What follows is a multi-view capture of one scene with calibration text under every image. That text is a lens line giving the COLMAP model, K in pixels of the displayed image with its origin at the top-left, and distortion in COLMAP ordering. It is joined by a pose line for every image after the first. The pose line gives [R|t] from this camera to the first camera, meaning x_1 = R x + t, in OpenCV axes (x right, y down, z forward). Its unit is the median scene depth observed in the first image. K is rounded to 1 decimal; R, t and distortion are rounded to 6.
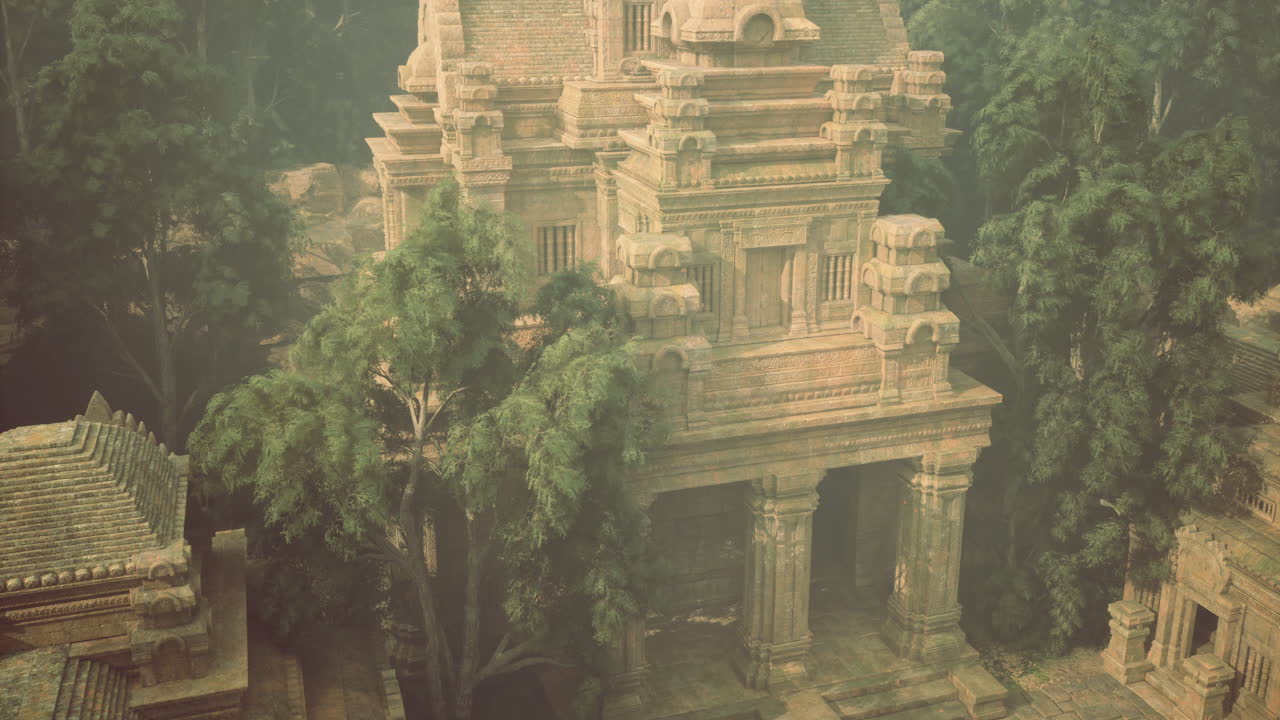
lens RADIAL K [[1211.9, 0, 641.2], [0, 1211.9, 361.7], [0, 0, 1]] dist [-0.017562, 0.000000]
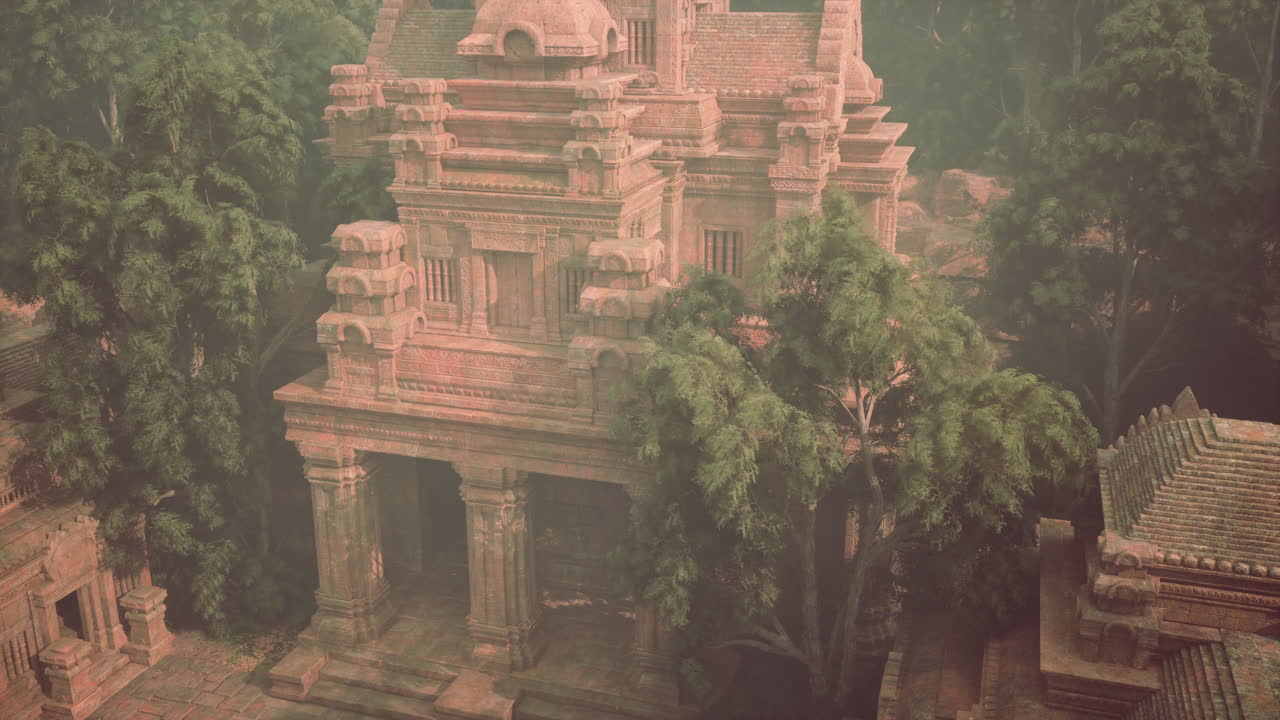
lens RADIAL K [[1142.6, 0, 640.1], [0, 1142.6, 357.1], [0, 0, 1]] dist [0.015467, 0.002743]
pose [[0.803585, 0.179079, -0.567611, 0.794148], [-0.178891, 0.982238, 0.056630, -0.082777], [0.567670, 0.056033, 0.821347, 0.257655]]
